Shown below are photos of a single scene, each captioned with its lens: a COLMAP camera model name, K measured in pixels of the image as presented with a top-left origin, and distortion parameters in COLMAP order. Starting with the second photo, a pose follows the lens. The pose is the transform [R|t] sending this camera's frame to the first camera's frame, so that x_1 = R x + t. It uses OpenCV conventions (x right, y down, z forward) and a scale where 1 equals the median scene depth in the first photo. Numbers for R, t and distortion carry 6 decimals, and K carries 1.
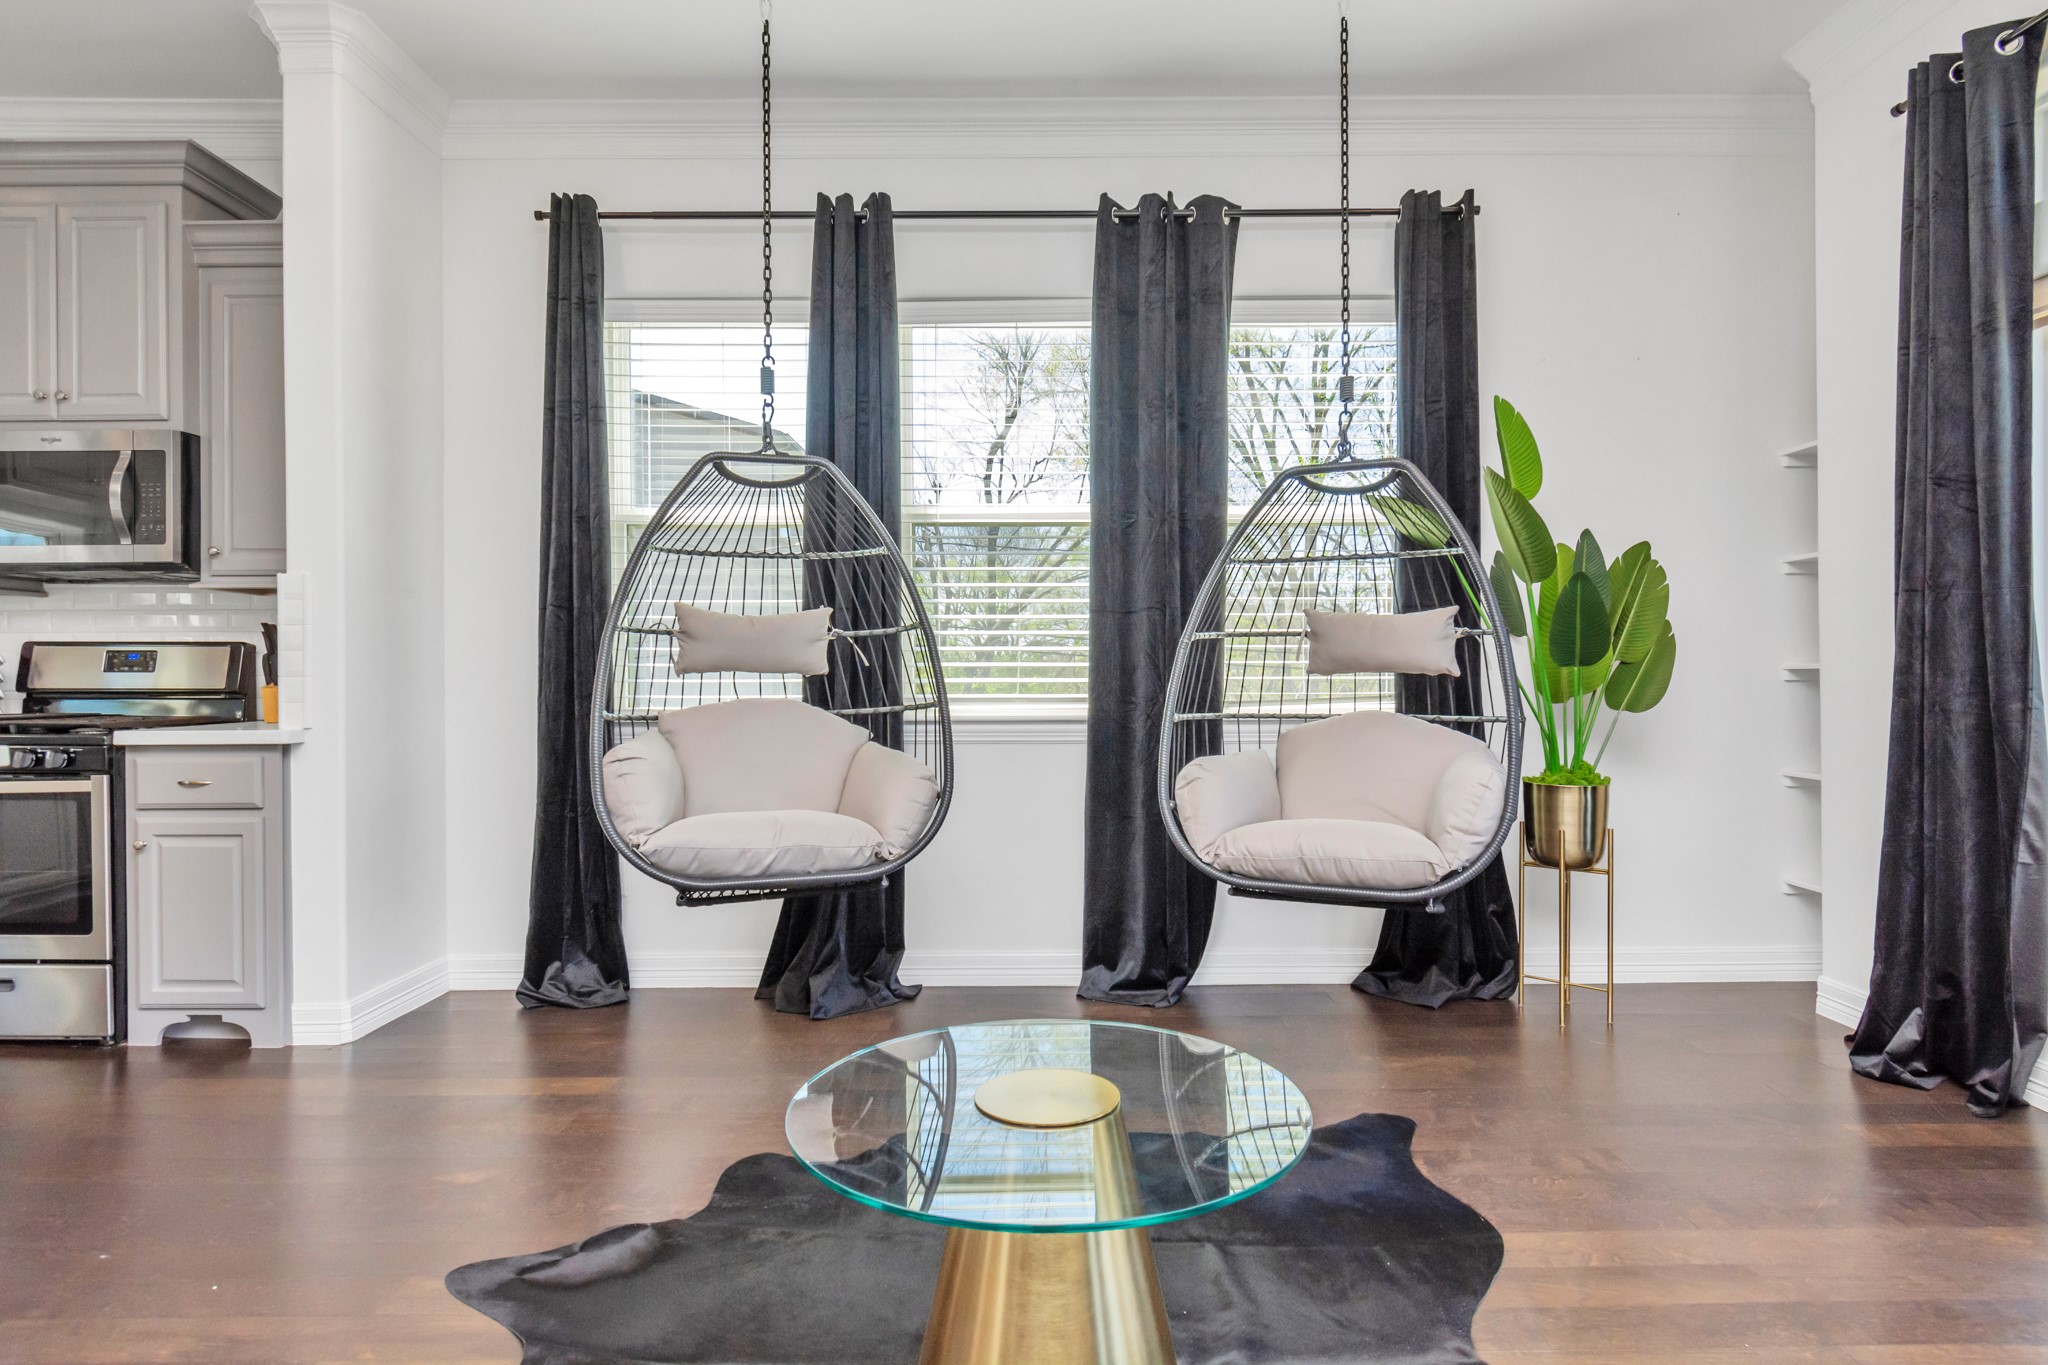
lens RADIAL K [[1122.1, 0, 1046.2], [0, 1122.1, 686.4], [0, 0, 1]] dist [-0.006616, 0.001078]
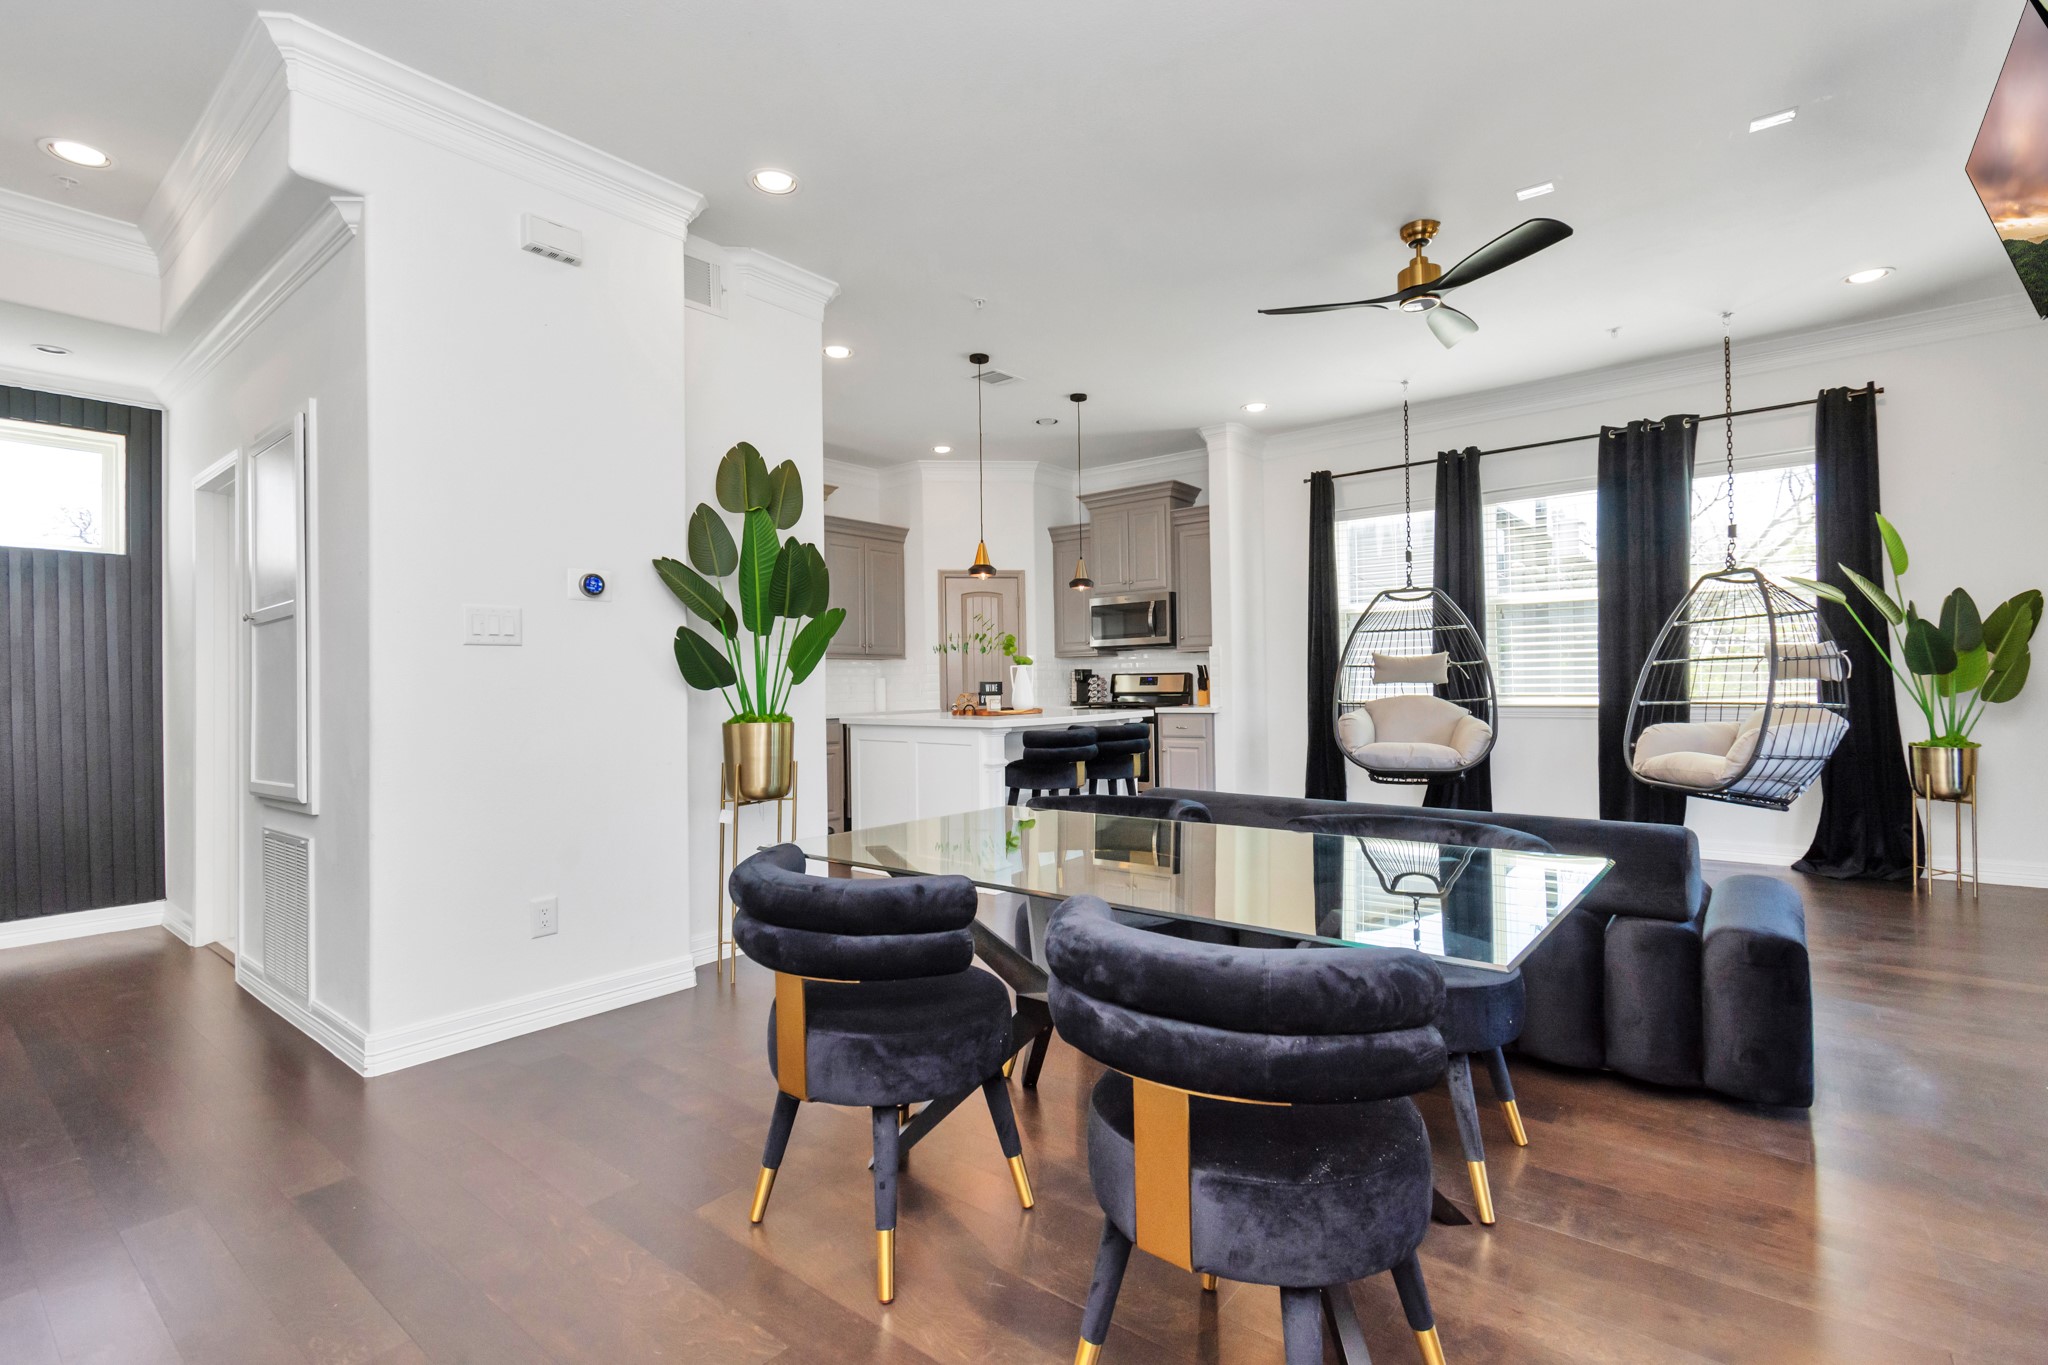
lens RADIAL K [[851.9, 0, 1019.8], [0, 851.9, 676.8], [0, 0, 1]] dist [0.000270, 0.000557]
pose [[0.764889, -0.016468, -0.643952, 0.217281], [0.009556, 0.999853, -0.014220, -0.008195], [0.644092, 0.004723, 0.764934, -0.720556]]
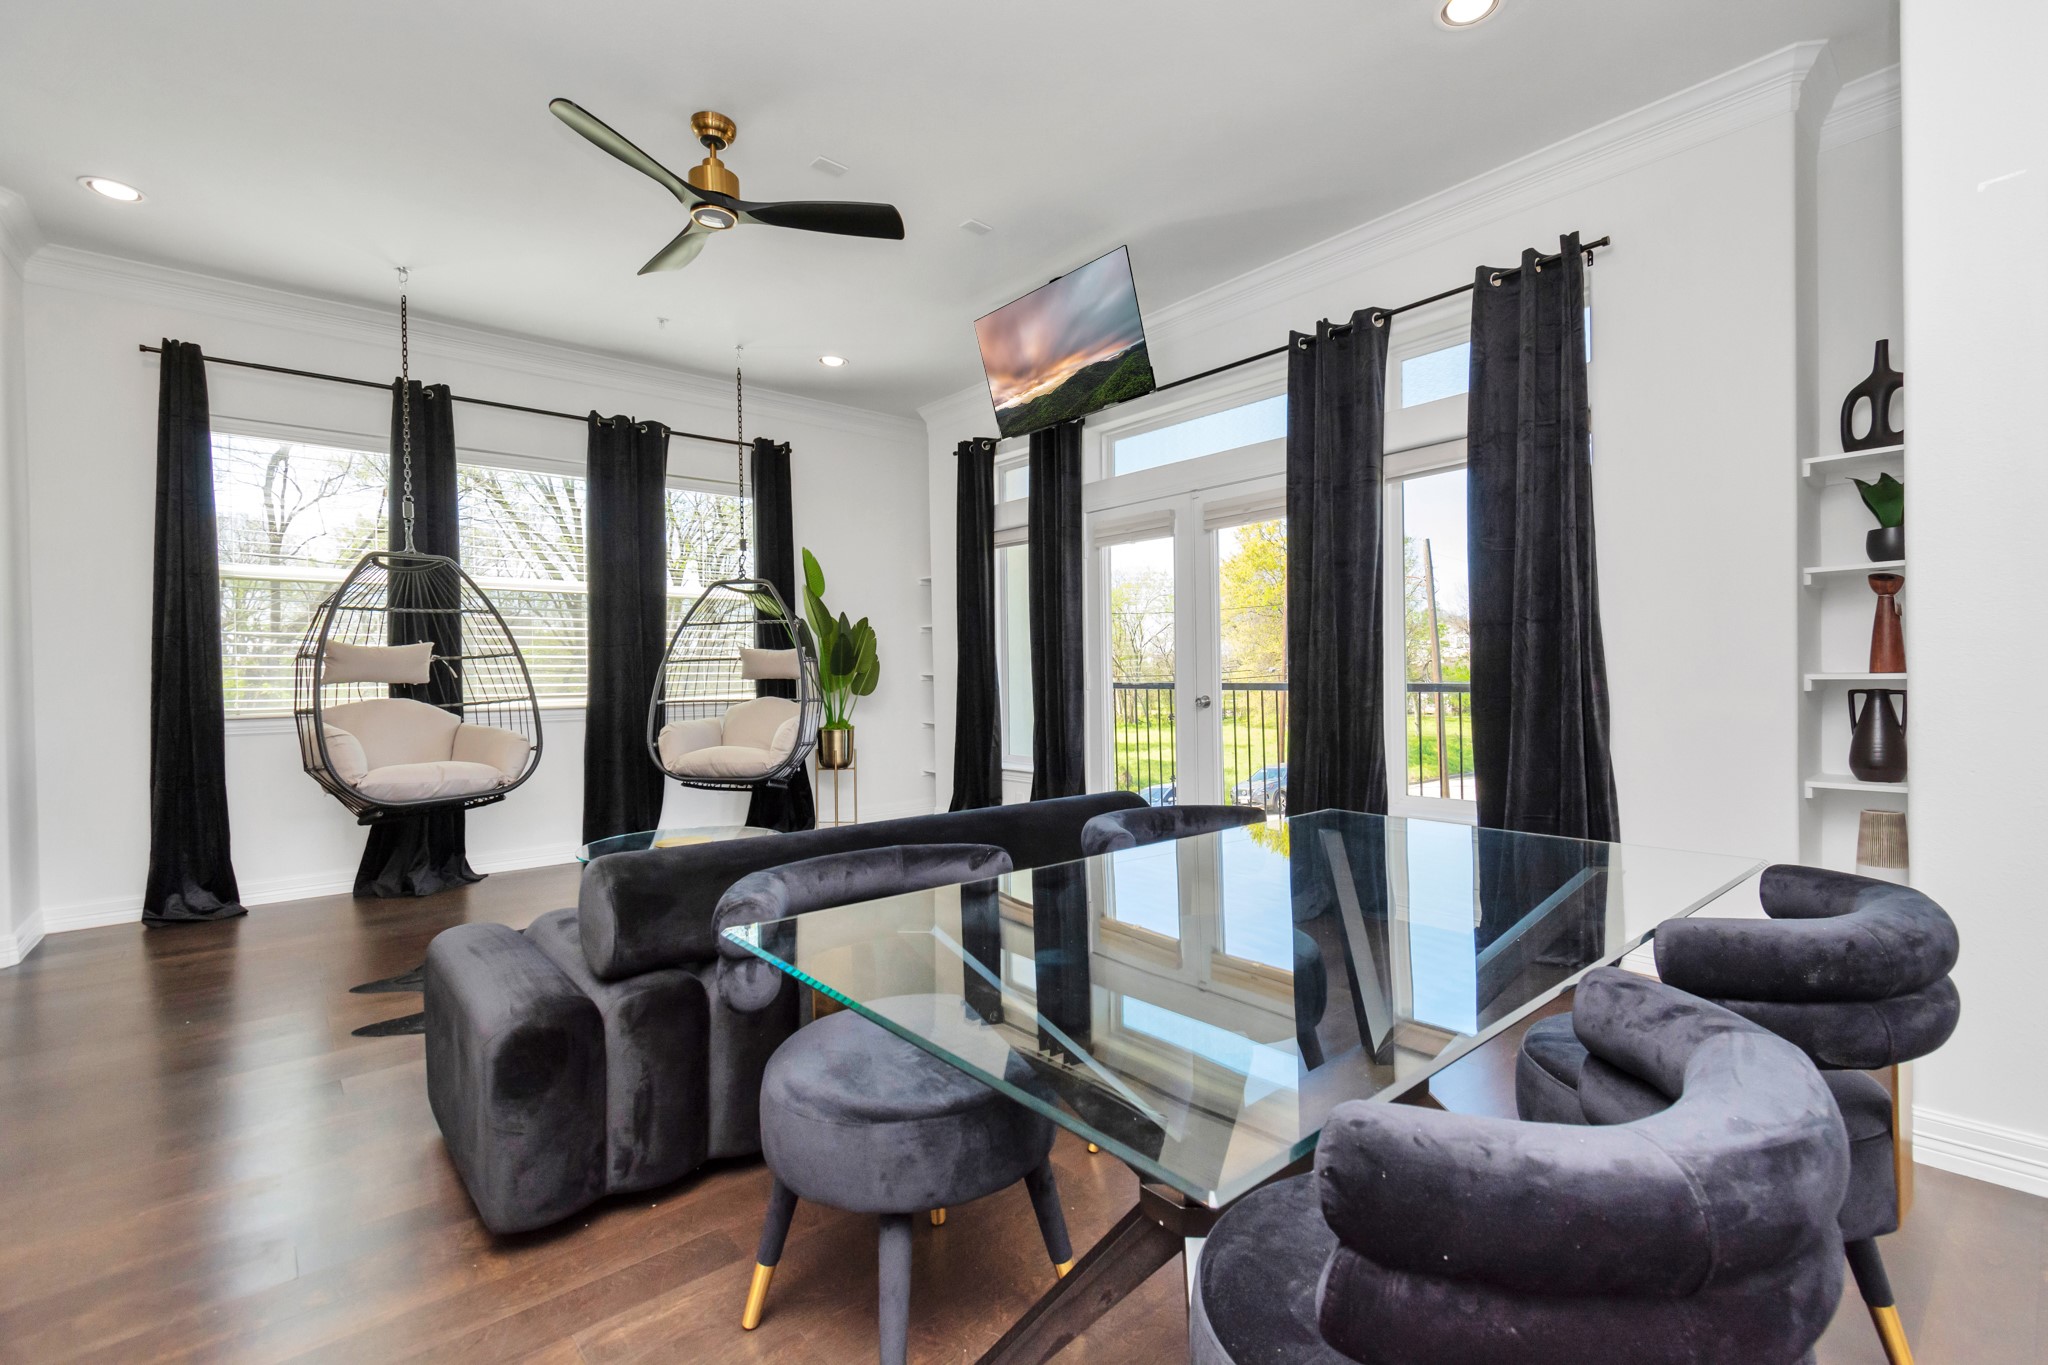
lens RADIAL K [[922.9, 0, 996.2], [0, 922.9, 683.7], [0, 0, 1]] dist [0.001920, 0.001980]
pose [[0.793280, -0.013182, 0.608714, -0.339170], [0.014730, 0.999888, 0.002456, -0.001154], [-0.608679, 0.007018, 0.793386, -0.546049]]
